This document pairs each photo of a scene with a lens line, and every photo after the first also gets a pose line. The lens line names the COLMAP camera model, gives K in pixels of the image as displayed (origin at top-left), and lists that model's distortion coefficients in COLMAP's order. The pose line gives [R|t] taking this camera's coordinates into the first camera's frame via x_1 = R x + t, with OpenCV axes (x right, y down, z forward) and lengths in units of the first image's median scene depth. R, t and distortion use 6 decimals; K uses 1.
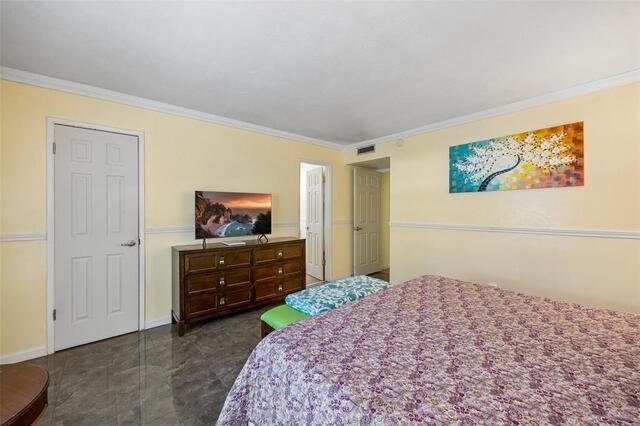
lens RADIAL K [[250.6, 0, 319.7], [0, 250.6, 211.0], [0, 0, 1]] dist [0.002739, 0.000142]
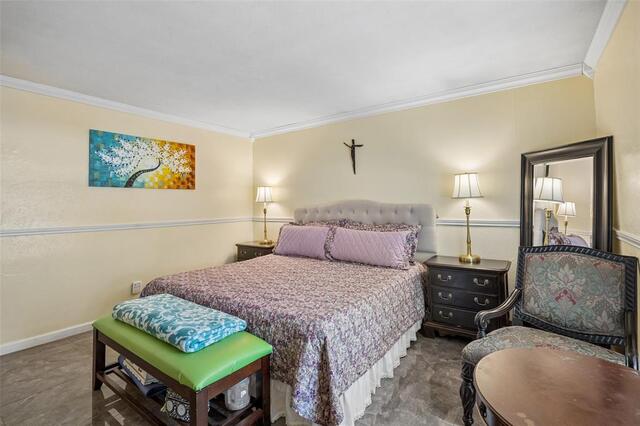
lens RADIAL K [[298.8, 0, 327.4], [0, 298.8, 193.6], [0, 0, 1]] dist [-0.026584, 0.000236]
pose [[-0.254589, 0.034431, 0.966436, -0.670719], [0.011325, 0.999404, -0.032622, -0.009988], [-0.966983, 0.002640, -0.254827, 0.577571]]
